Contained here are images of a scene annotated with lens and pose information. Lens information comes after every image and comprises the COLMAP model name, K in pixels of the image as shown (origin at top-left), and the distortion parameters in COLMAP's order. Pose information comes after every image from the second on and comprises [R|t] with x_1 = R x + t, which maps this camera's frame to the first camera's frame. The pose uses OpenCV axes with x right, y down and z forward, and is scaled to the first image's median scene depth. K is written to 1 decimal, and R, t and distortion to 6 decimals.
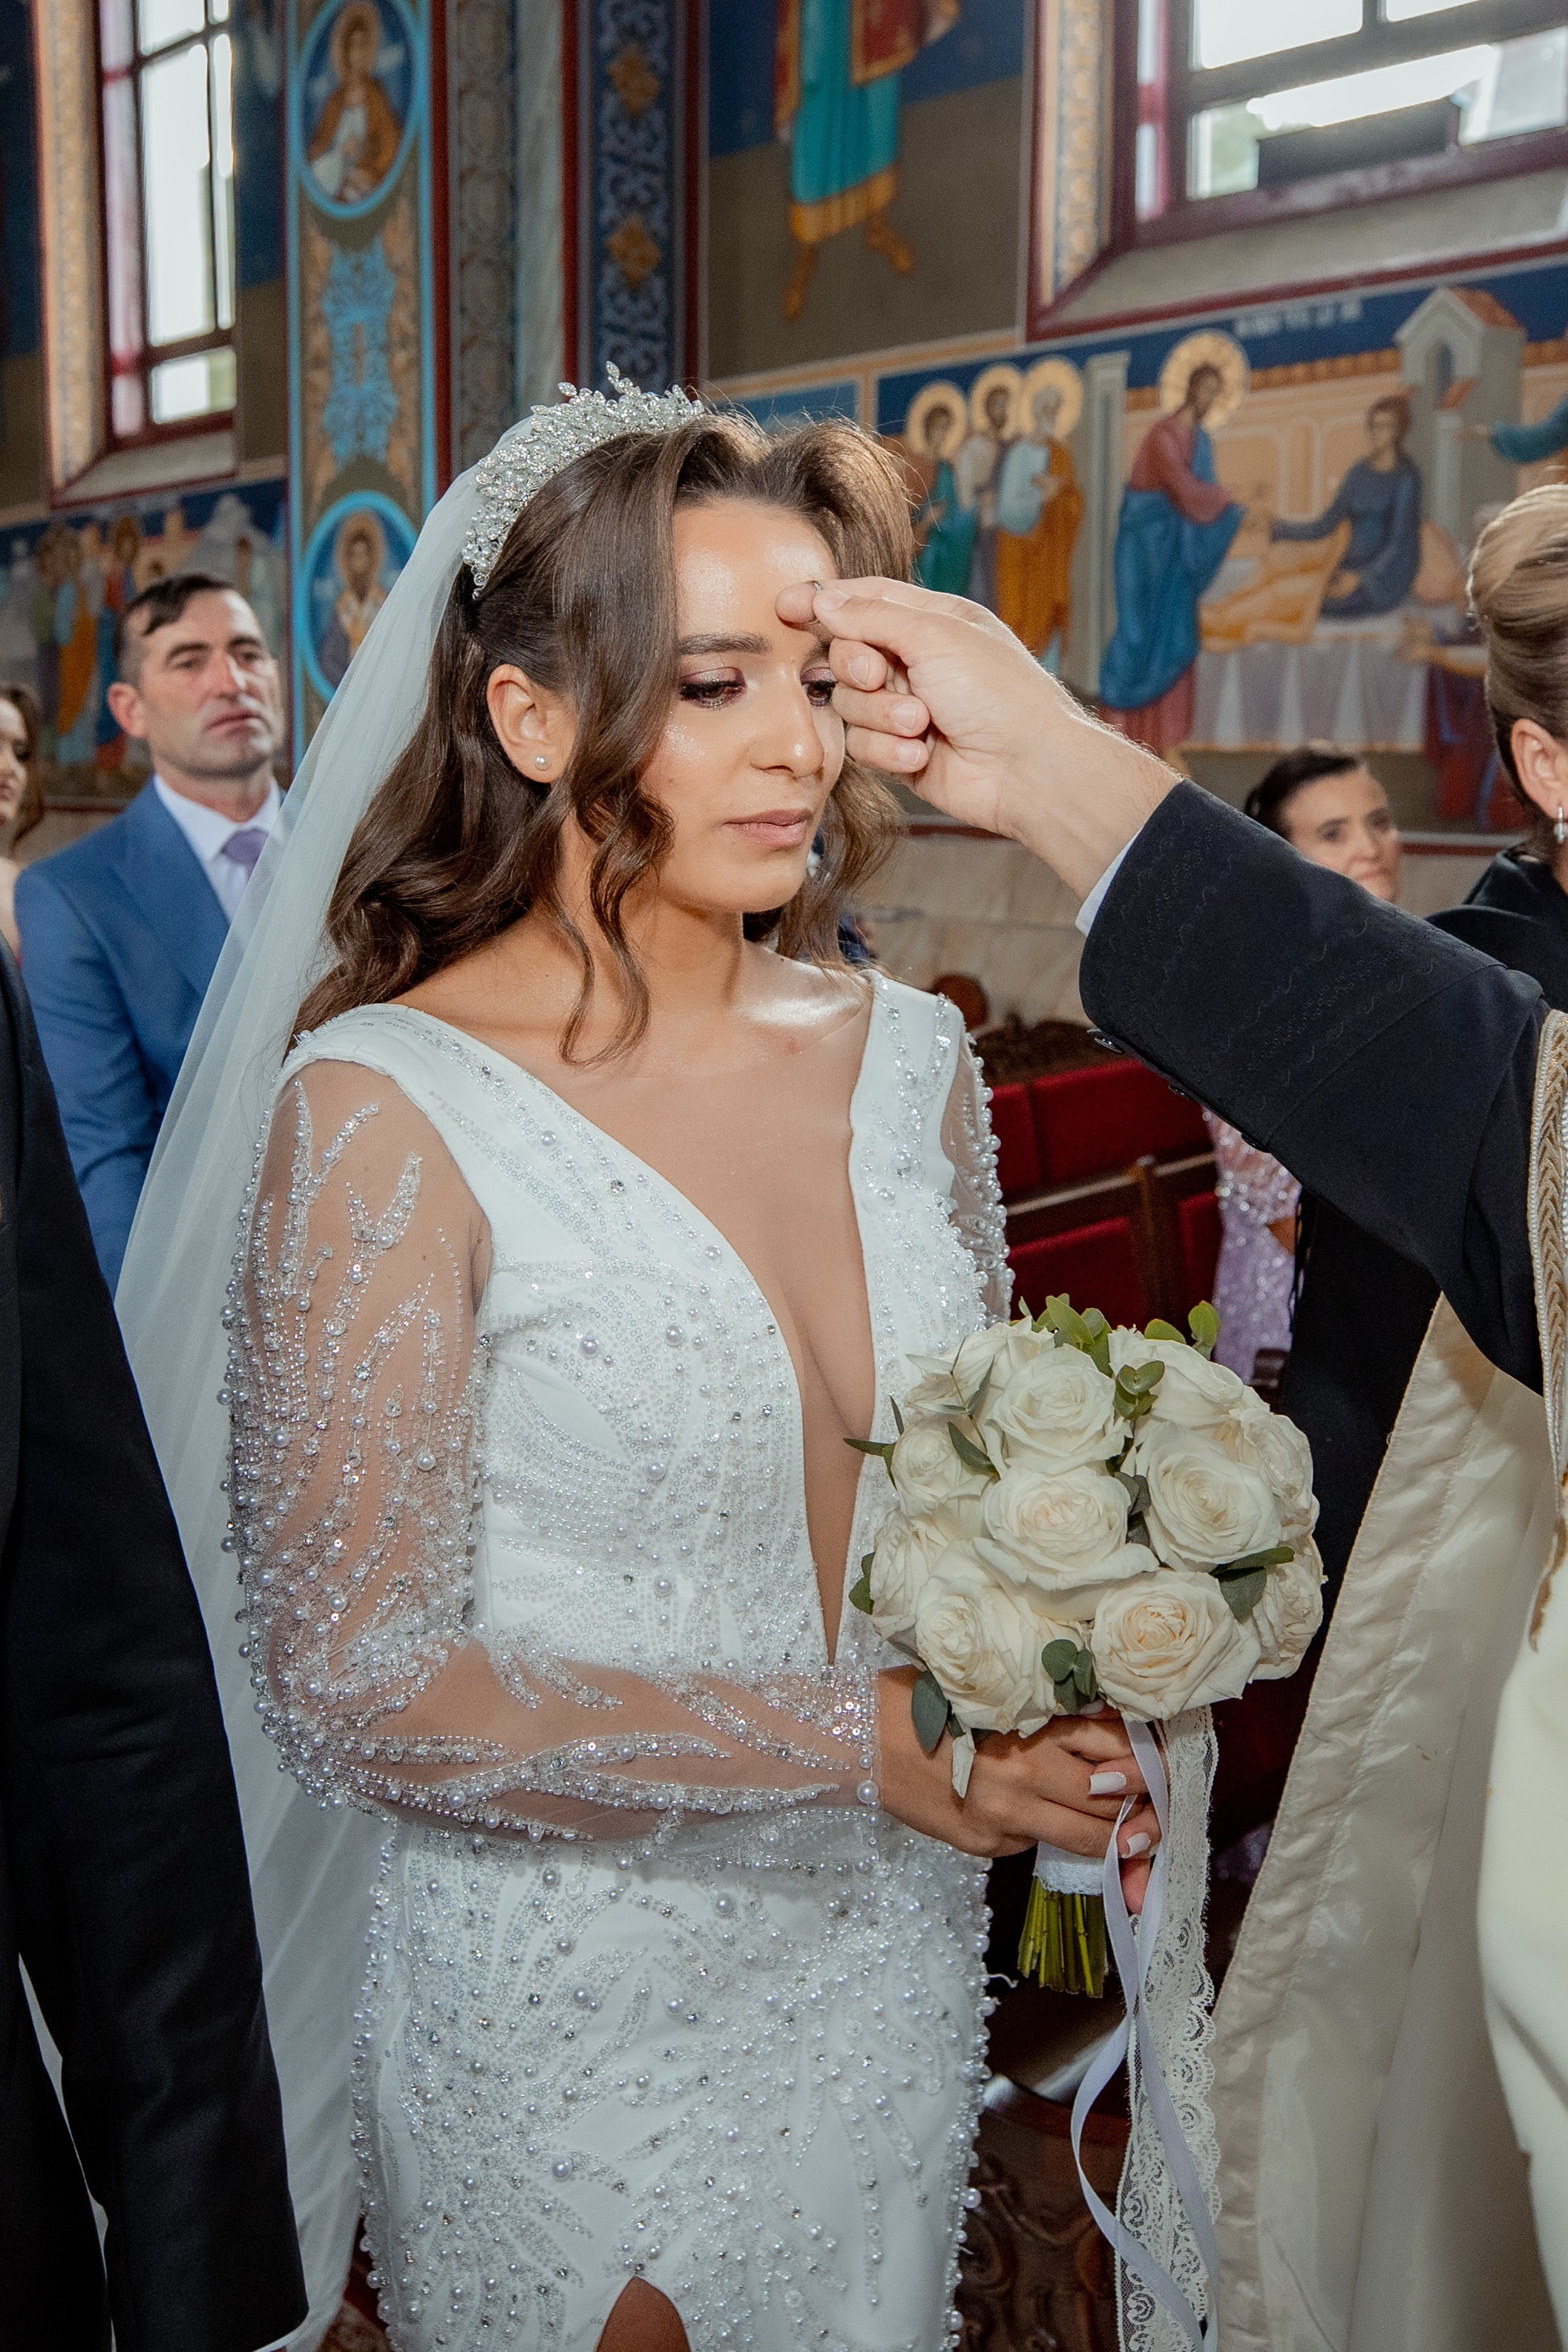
lens RADIAL K [[2028.9, 0, 784.0], [0, 2028.9, 1176.0], [0, 0, 1]] dist [-0.013994, -0.005910]
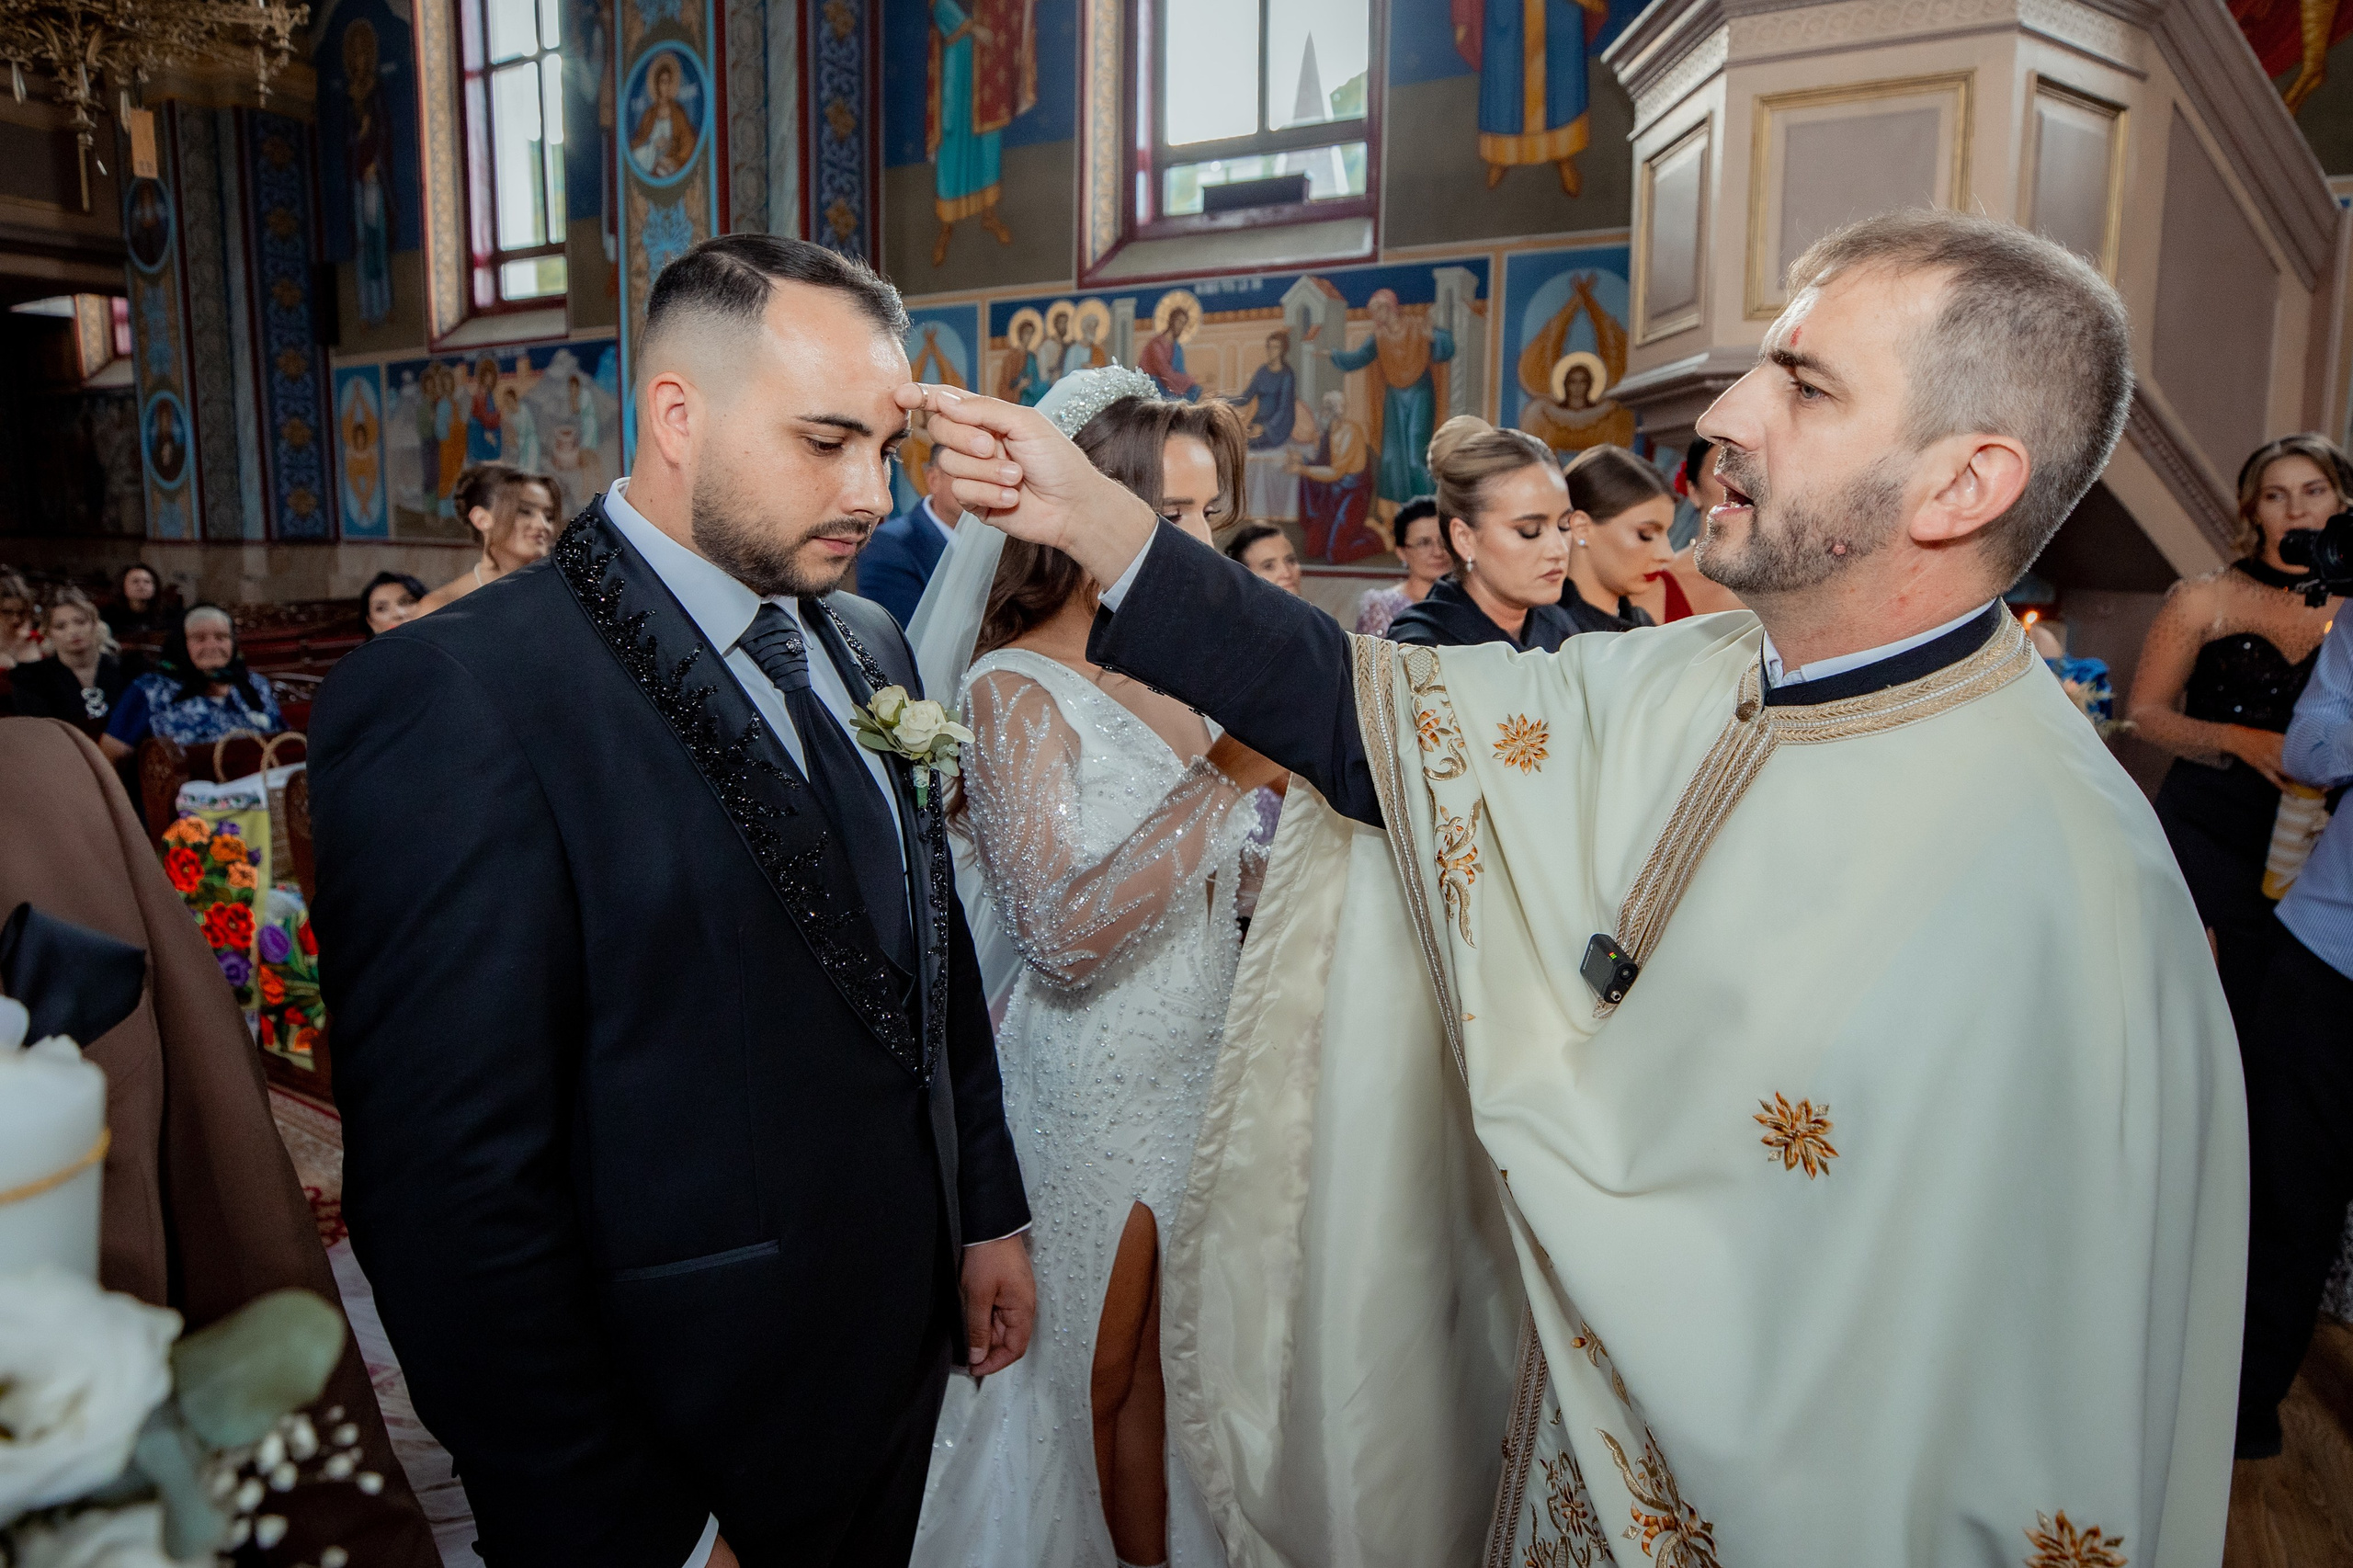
lens RADIAL K [[1230.7, 0, 1175.4], [0, 1230.7, 807.7], [0, 0, 1]] dist [-0.016895, -0.001121]
pose [[0.967676, -0.045464, 0.248065, -0.084787], [0.037982, 0.998670, 0.034869, 0.012211], [-0.249320, -0.024320, 0.968116, -0.083169]]
